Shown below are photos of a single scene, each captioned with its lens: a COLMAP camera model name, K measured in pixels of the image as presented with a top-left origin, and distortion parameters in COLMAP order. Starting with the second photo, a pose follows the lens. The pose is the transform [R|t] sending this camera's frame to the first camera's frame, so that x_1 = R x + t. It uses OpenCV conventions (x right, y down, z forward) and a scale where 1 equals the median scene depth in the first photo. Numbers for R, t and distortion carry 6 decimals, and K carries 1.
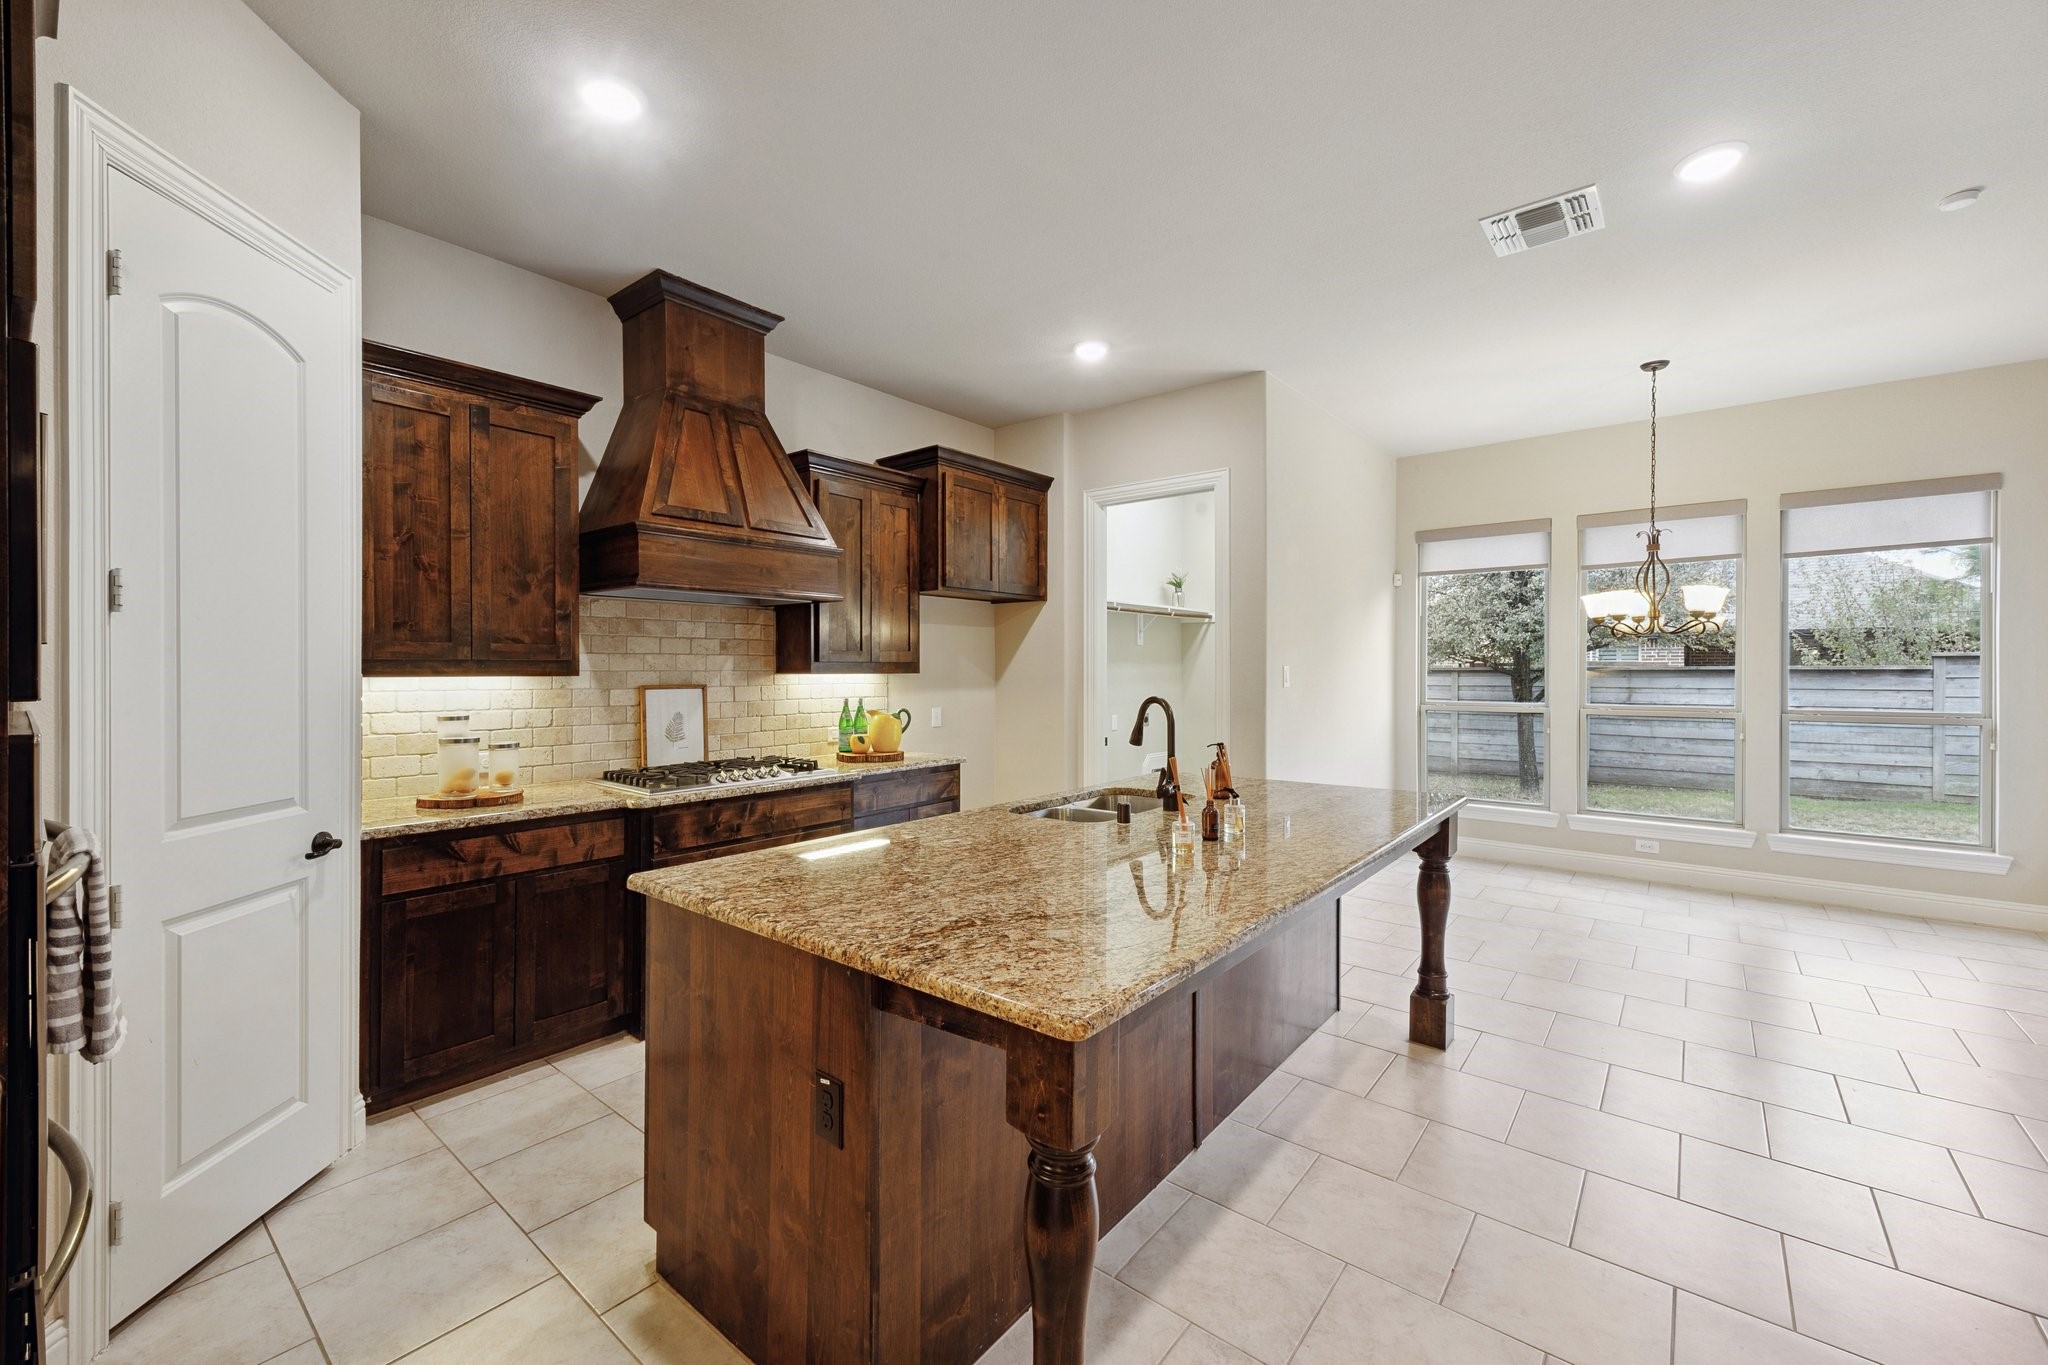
lens RADIAL K [[826.2, 0, 1021.6], [0, 826.2, 672.3], [0, 0, 1]] dist [0.002197, -0.000137]
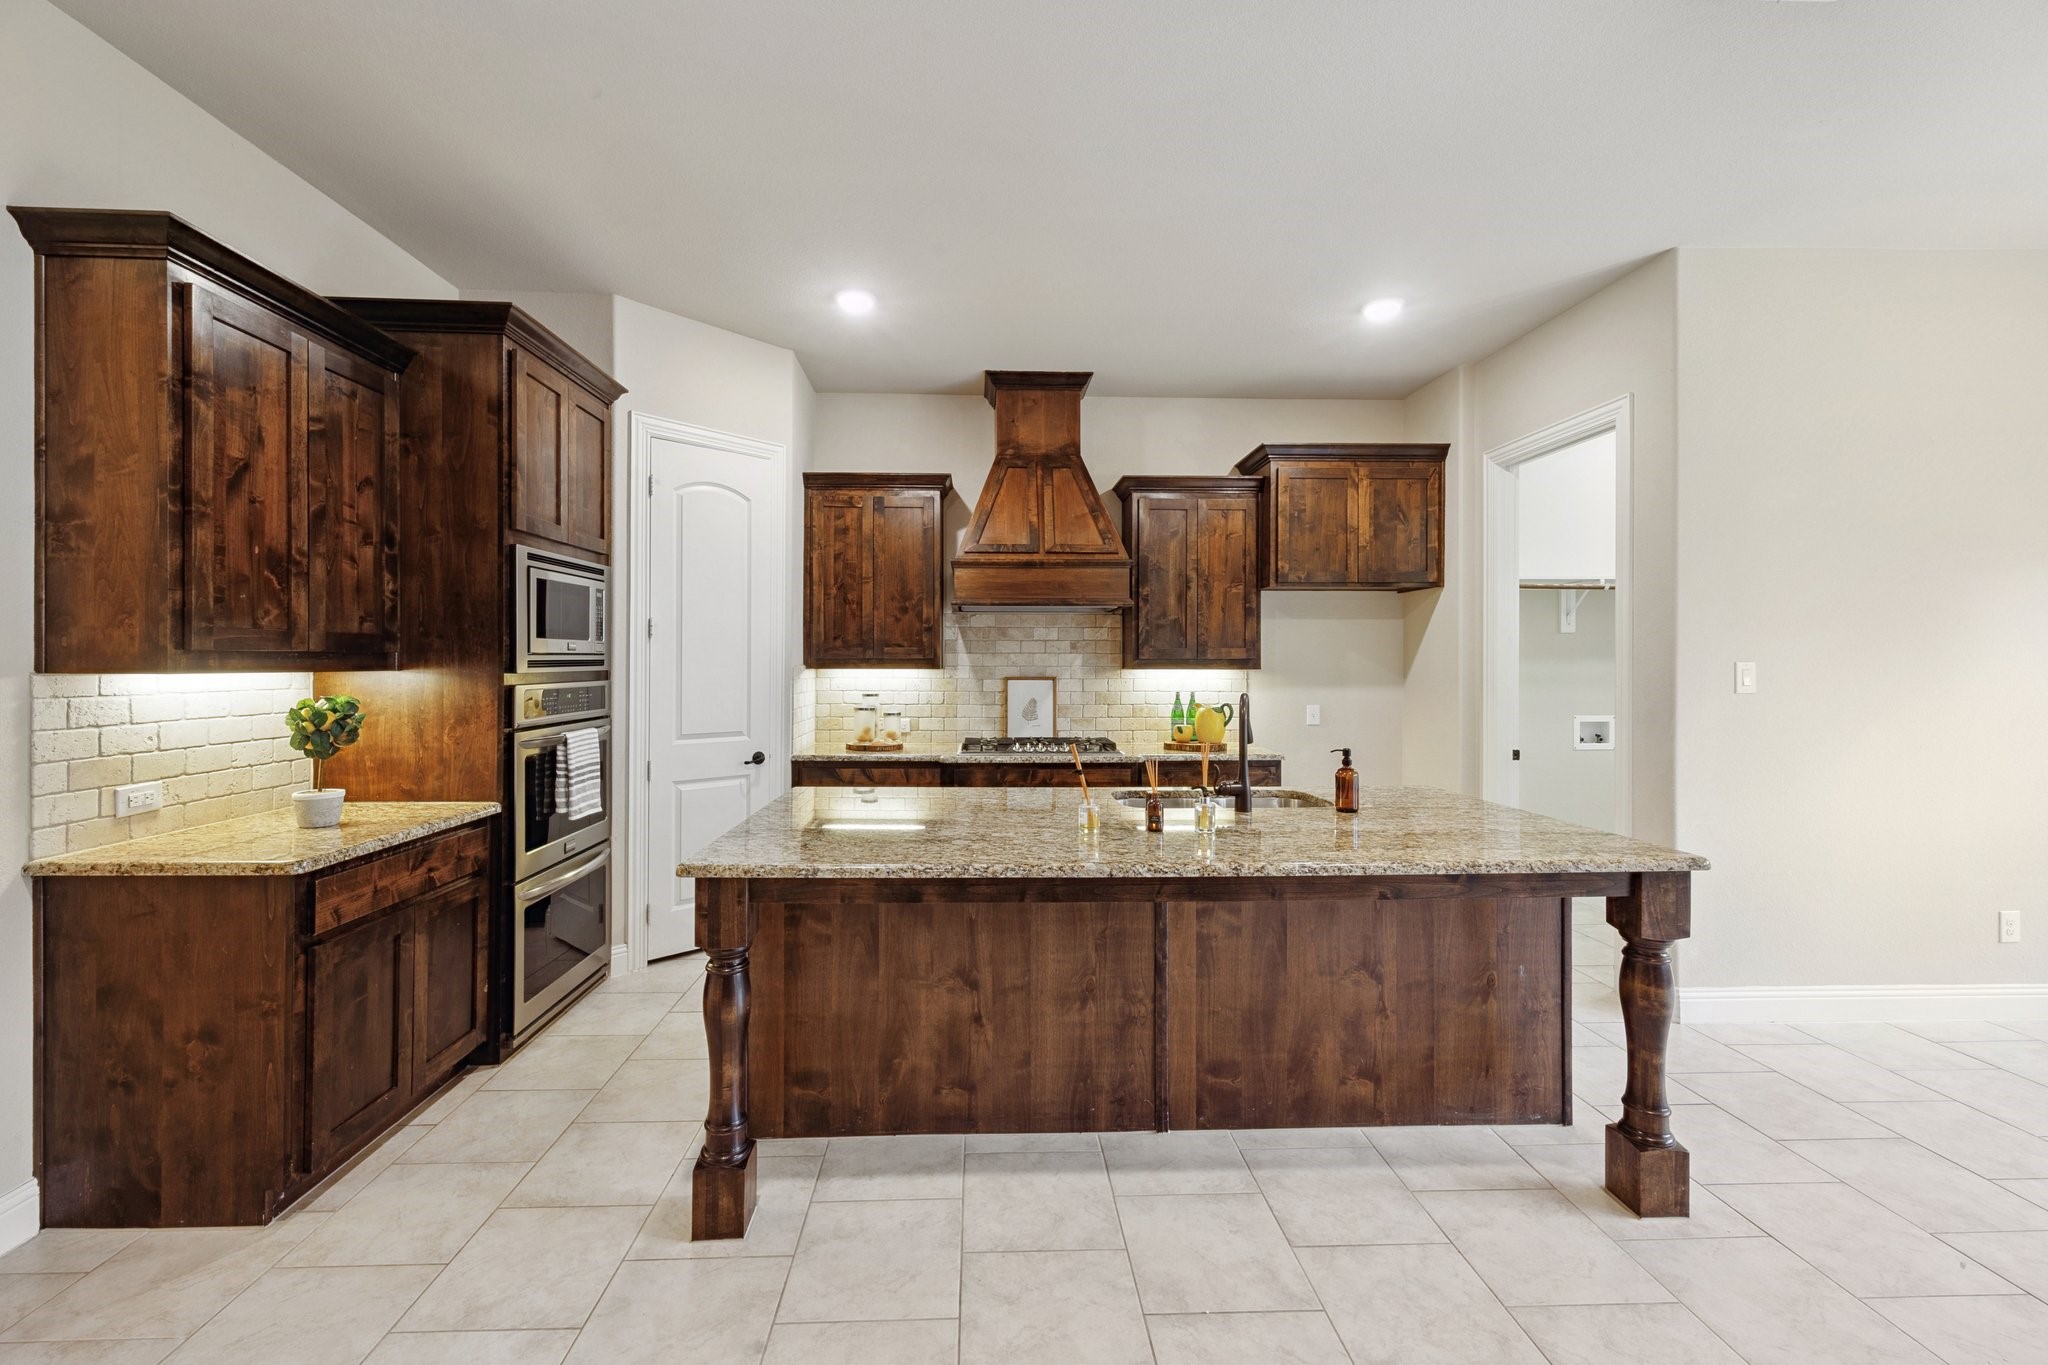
lens RADIAL K [[842.6, 0, 1004.3], [0, 842.6, 663.9], [0, 0, 1]] dist [0.005198, 0.000095]
pose [[0.655010, 0.001749, -0.755618, 0.567524], [-0.006136, 0.999977, -0.003004, -0.000773], [0.755595, 0.006604, 0.655005, 0.107146]]
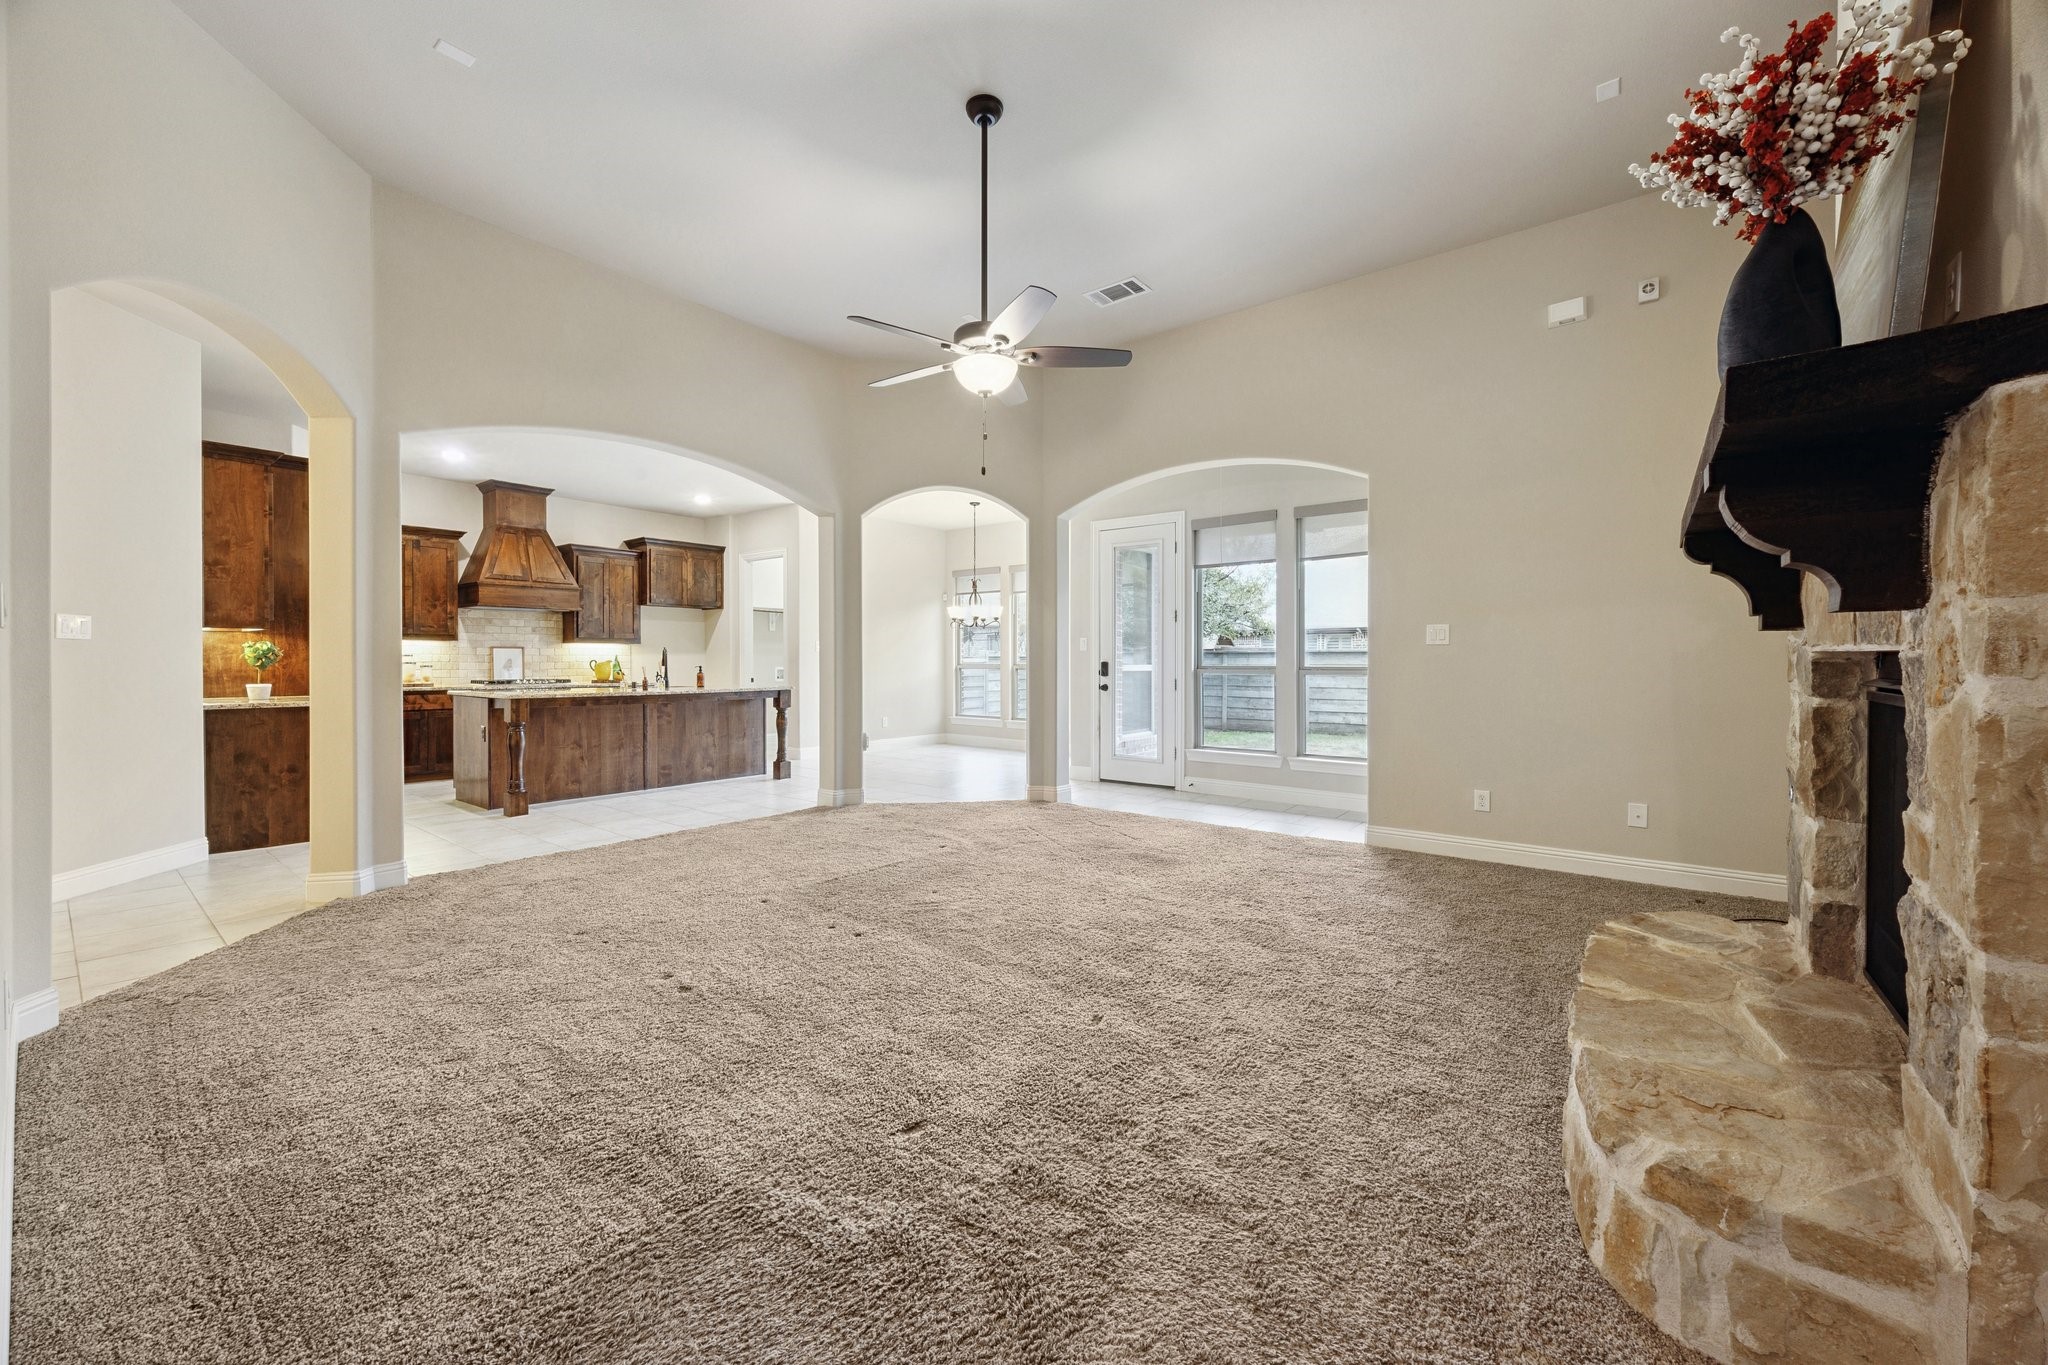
lens RADIAL K [[789.1, 0, 1023.1], [0, 789.1, 666.0], [0, 0, 1]] dist [-0.001308, -0.000279]
pose [[0.999843, 0.001371, 0.017664, 1.020892], [-0.001423, 0.999995, 0.002955, 0.063233], [-0.017660, -0.002980, 0.999840, -1.282558]]
